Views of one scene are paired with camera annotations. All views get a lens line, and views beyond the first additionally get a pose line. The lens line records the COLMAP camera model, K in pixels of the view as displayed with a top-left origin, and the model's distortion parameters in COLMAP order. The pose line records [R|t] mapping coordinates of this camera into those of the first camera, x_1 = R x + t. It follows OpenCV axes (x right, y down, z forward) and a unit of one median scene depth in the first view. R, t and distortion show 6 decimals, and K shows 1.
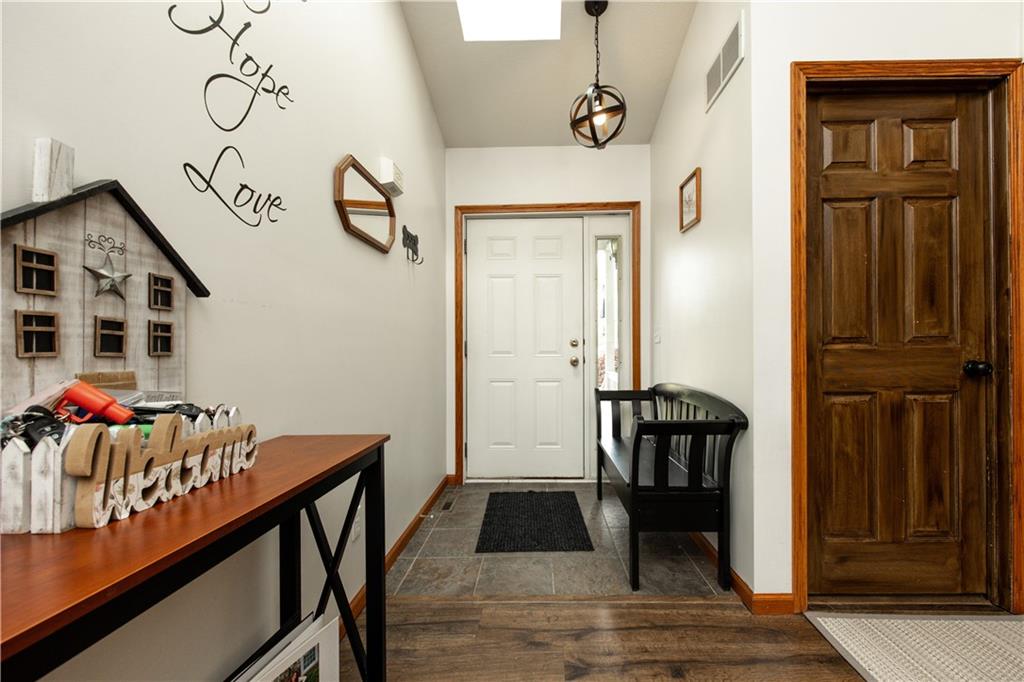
lens RADIAL K [[412.8, 0, 515.8], [0, 412.8, 344.7], [0, 0, 1]] dist [-0.010209, 0.000027]
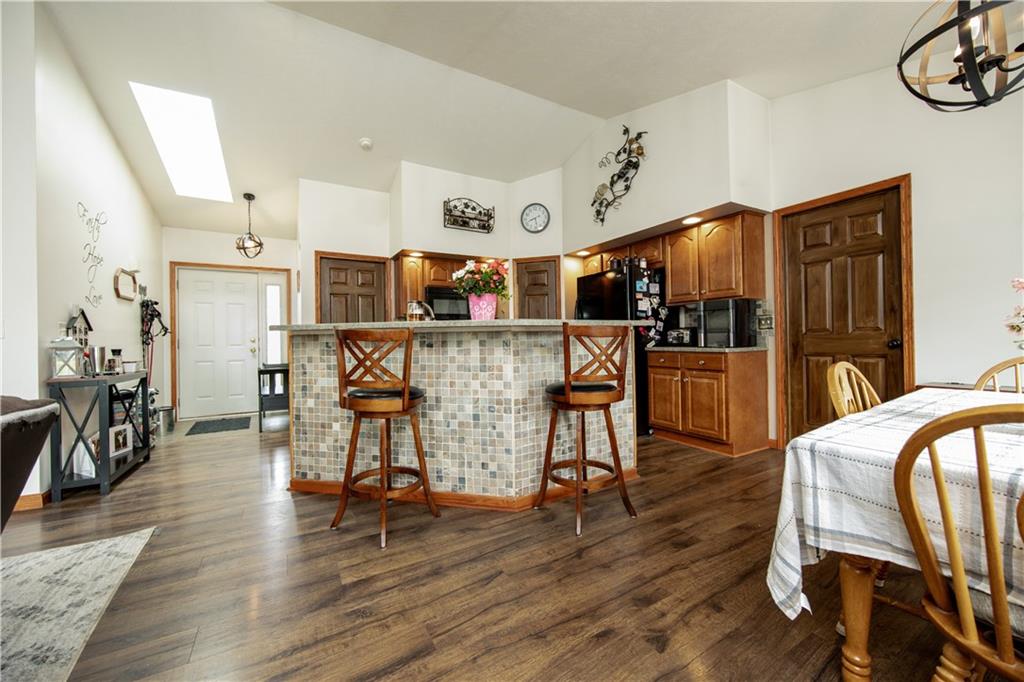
lens RADIAL K [[393.3, 0, 512.0], [0, 393.3, 341.0], [0, 0, 1]] dist [-0.009202, -0.000093]
pose [[0.829301, -0.005320, 0.558777, 0.236325], [0.003593, 0.999985, 0.004187, -0.012788], [-0.558791, -0.001465, 0.829307, -2.150256]]
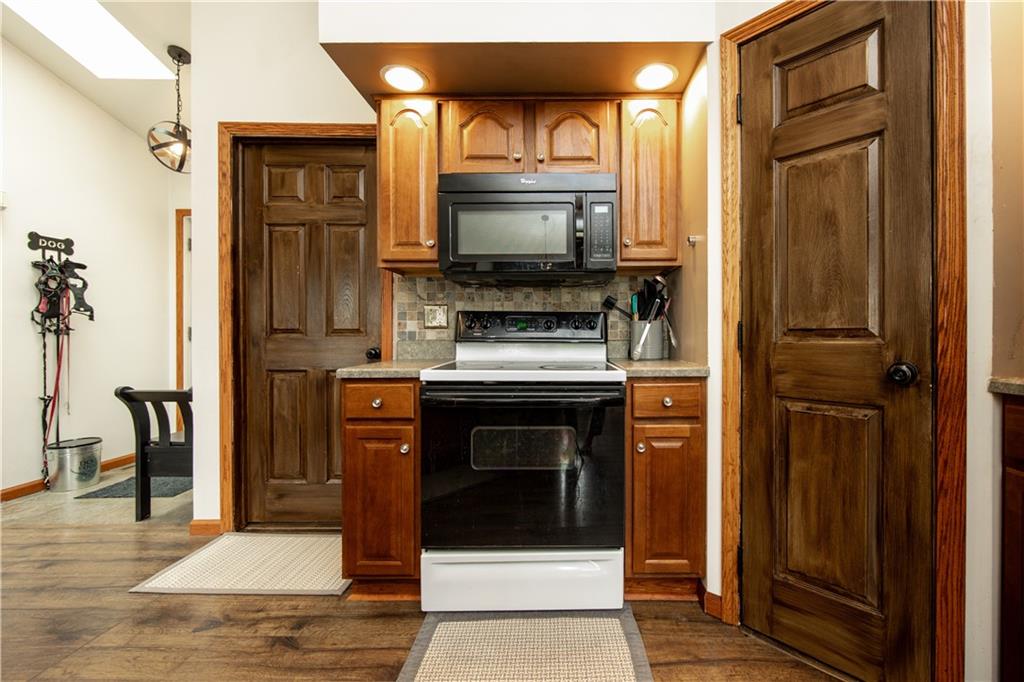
lens RADIAL K [[412.4, 0, 558.2], [0, 412.4, 335.0], [0, 0, 1]] dist [-0.015787, 0.000234]
pose [[0.997457, 0.011921, 0.070264, 1.609596], [-0.012497, 0.999892, 0.007764, -0.019515], [-0.070164, -0.008622, 0.997498, -0.384543]]
